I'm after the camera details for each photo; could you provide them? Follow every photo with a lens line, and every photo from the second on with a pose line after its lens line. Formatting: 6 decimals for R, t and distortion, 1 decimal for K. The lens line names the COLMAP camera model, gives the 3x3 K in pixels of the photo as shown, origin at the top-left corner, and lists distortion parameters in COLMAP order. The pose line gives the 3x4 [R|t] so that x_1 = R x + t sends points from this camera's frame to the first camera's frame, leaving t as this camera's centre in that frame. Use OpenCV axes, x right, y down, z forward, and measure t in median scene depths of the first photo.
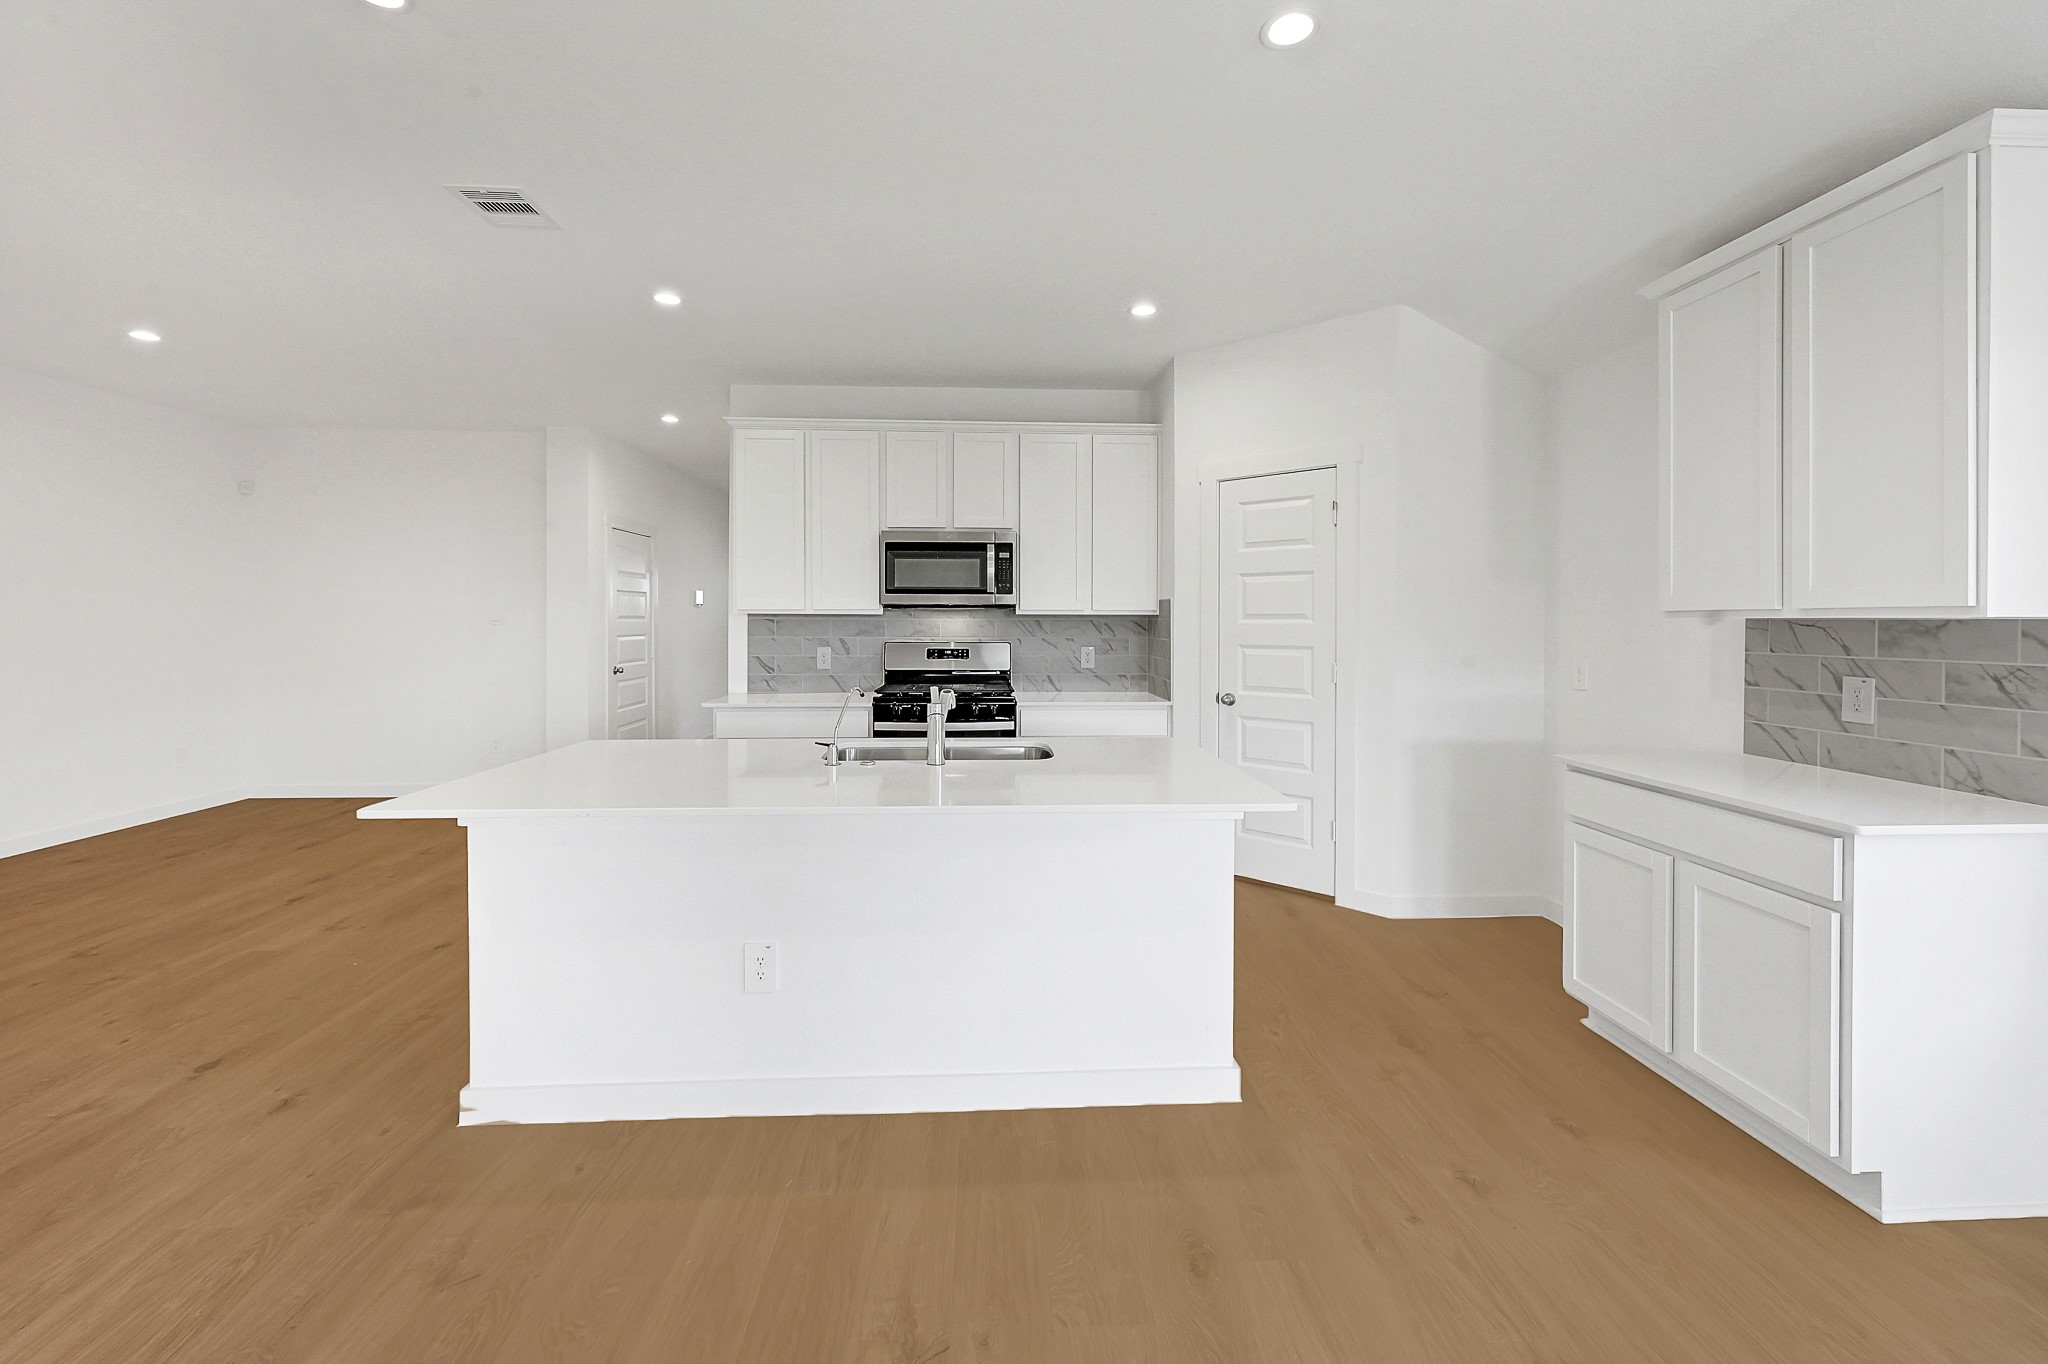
lens RADIAL K [[831.1, 0, 1015.6], [0, 831.1, 622.7], [0, 0, 1]] dist [0.001480, -0.000676]
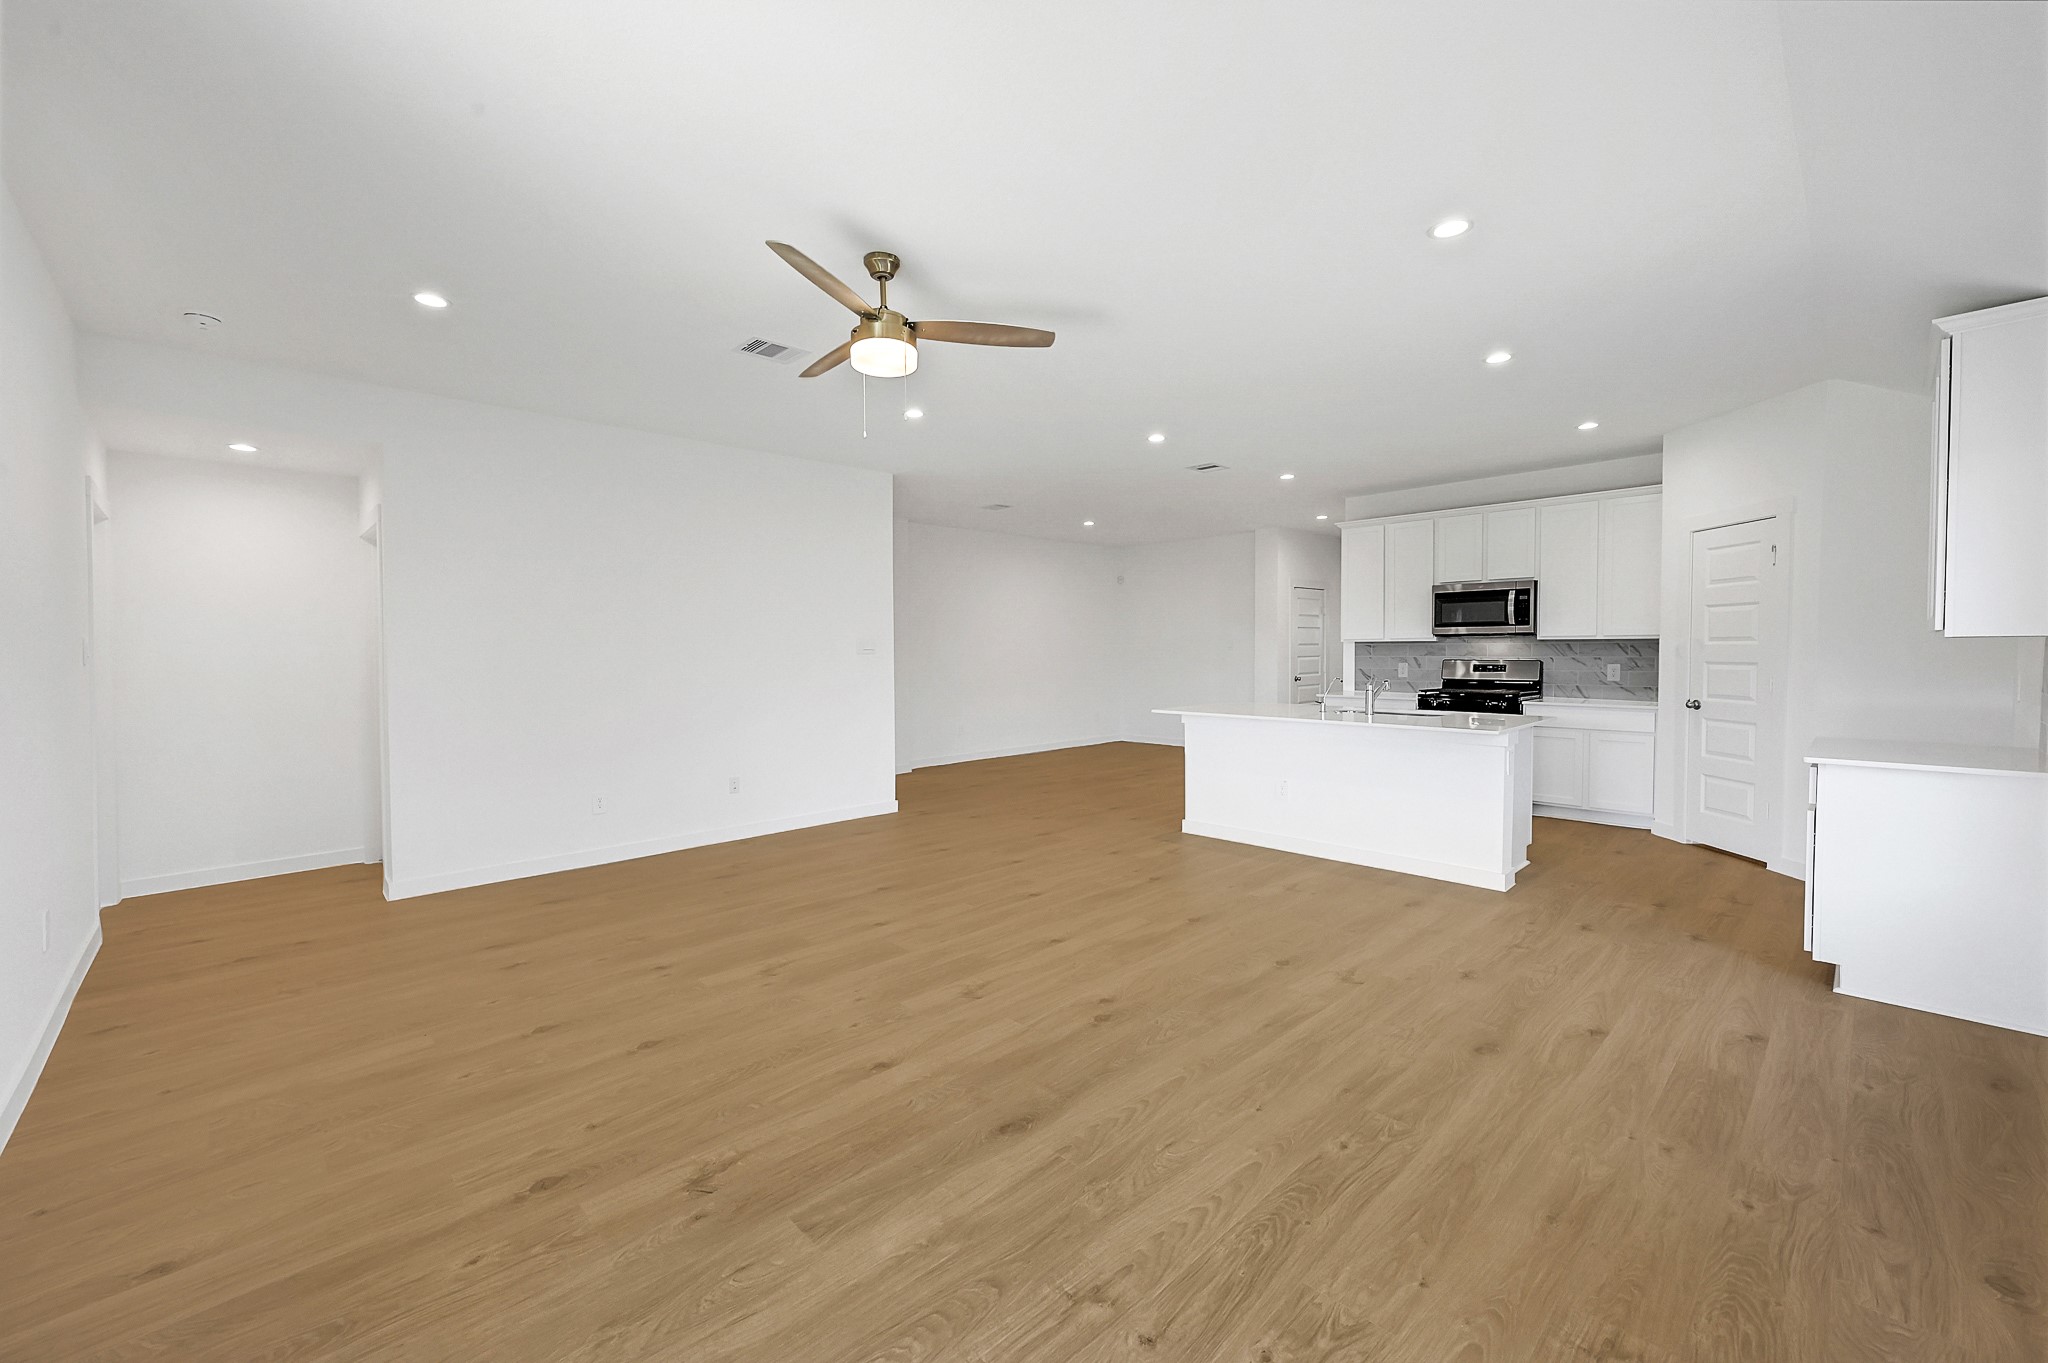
lens RADIAL K [[831.1, 0, 1014.4], [0, 831.1, 682.5], [0, 0, 1]] dist [0.001480, -0.000676]
pose [[0.644221, 0.025176, -0.764425, 0.503033], [0.005877, 0.999266, 0.037863, 0.003629], [0.764817, -0.028884, 0.643600, -0.554818]]
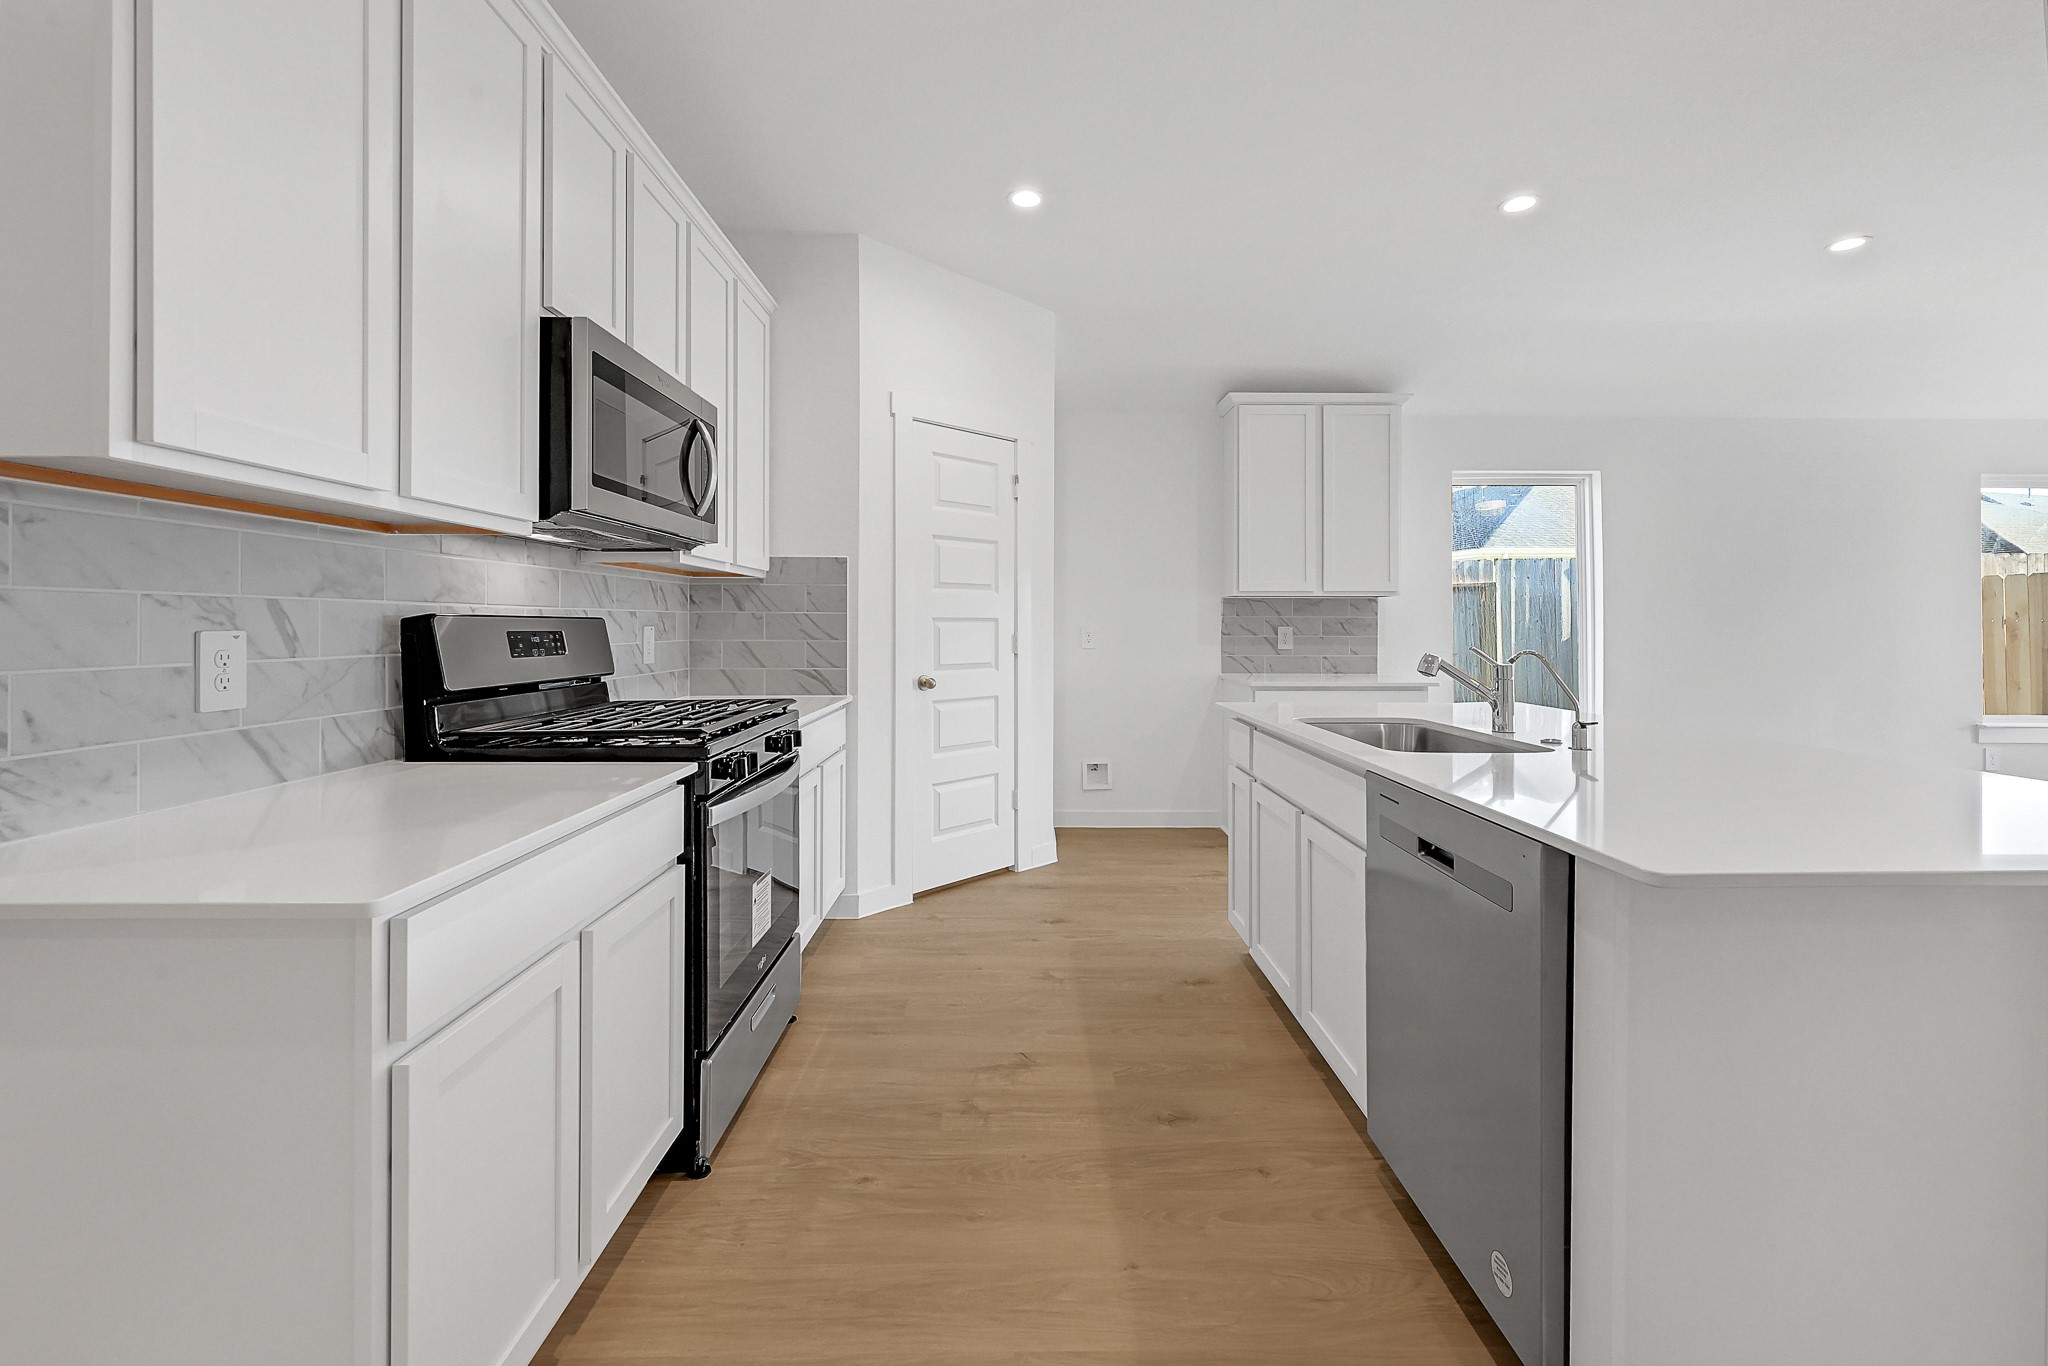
lens RADIAL K [[831.1, 0, 1044.0], [0, 831.1, 617.5], [0, 0, 1]] dist [0.001480, -0.000676]
pose [[0.040371, 0.006385, 0.999164, -0.521587], [-0.000359, 0.999980, -0.006376, 0.028461], [-0.999185, -0.000102, 0.040372, 0.764707]]
